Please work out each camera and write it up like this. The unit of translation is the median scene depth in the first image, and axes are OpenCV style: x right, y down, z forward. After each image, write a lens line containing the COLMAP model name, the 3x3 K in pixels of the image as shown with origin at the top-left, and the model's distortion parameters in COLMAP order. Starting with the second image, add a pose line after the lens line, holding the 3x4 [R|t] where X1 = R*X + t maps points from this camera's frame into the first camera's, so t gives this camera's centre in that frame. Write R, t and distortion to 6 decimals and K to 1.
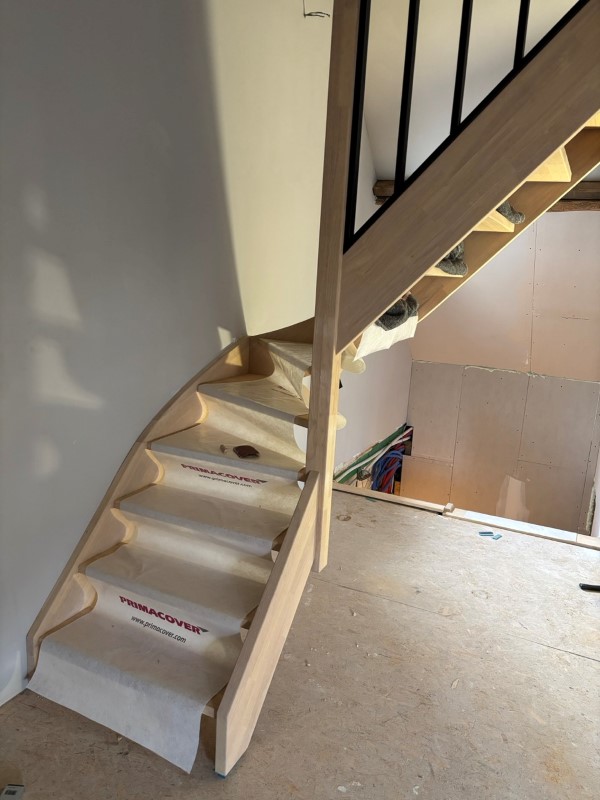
lens RADIAL K [[606.6, 0, 298.7], [0, 606.6, 398.9], [0, 0, 1]] dist [0.024023, -0.040106]
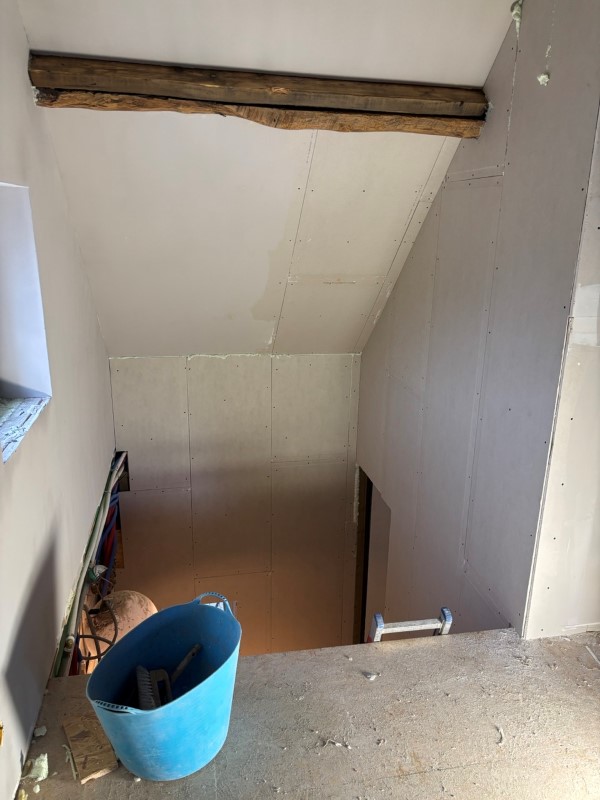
lens RADIAL K [[606.6, 0, 298.9], [0, 606.6, 402.7], [0, 0, 1]] dist [0.024023, -0.040106]
pose [[0.809165, -0.209610, 0.548922, -0.029815], [0.142254, 0.976299, 0.163110, -0.128200], [-0.570101, -0.053897, 0.819805, 0.444735]]
